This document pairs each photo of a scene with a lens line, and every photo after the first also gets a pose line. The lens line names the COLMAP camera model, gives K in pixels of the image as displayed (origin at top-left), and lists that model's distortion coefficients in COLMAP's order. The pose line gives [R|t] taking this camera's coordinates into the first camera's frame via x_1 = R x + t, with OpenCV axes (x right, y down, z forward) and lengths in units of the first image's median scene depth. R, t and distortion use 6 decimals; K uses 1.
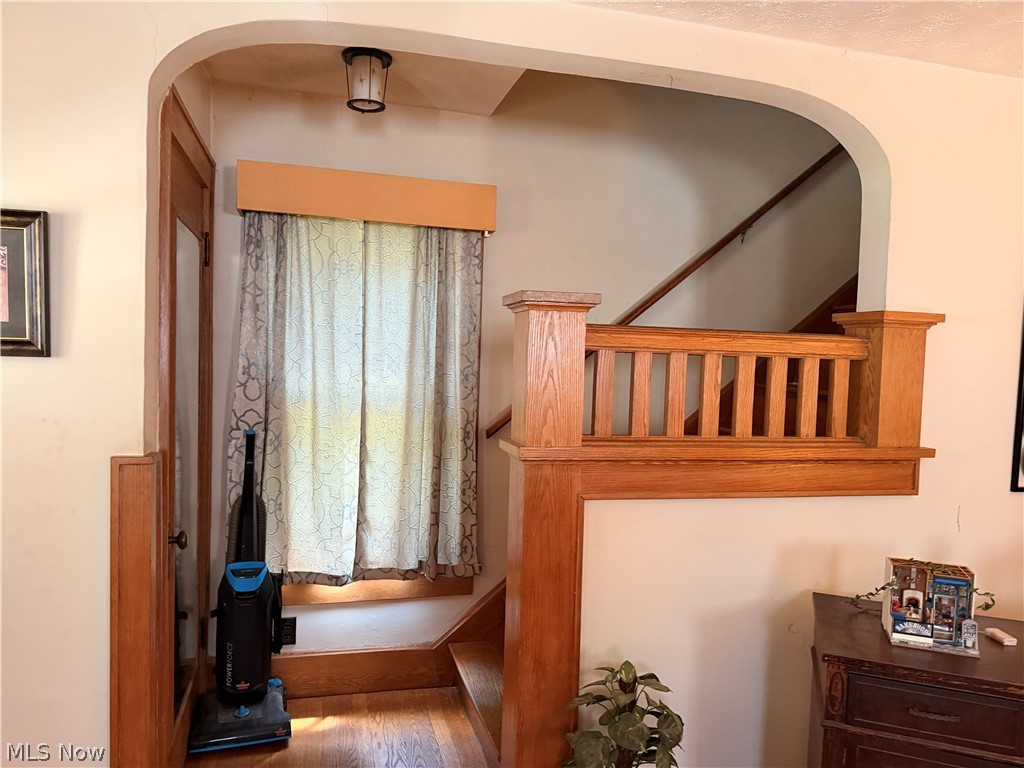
lens RADIAL K [[711.6, 0, 502.0], [0, 711.6, 398.9], [0, 0, 1]] dist [0.066259, -0.086405]
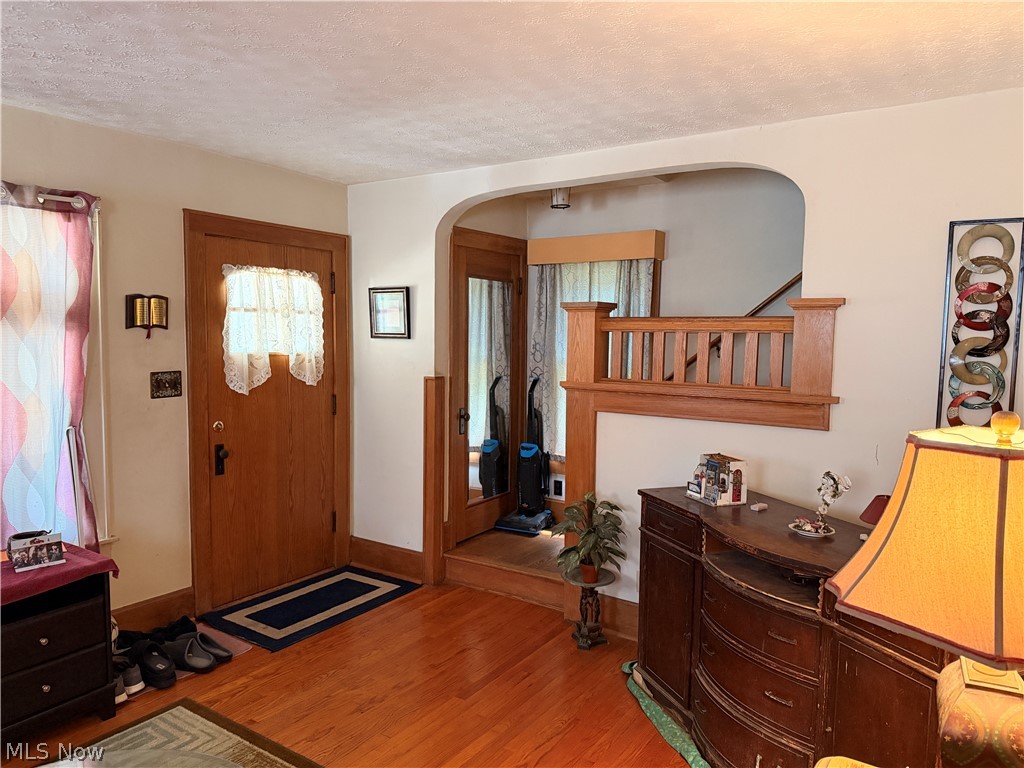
lens RADIAL K [[711.6, 0, 508.7], [0, 711.6, 388.5], [0, 0, 1]] dist [0.066259, -0.086405]
pose [[0.654427, 0.035460, -0.755294, 1.211107], [-0.035627, 0.999236, 0.016044, 0.052503], [0.755286, 0.016409, 0.655190, -0.359554]]
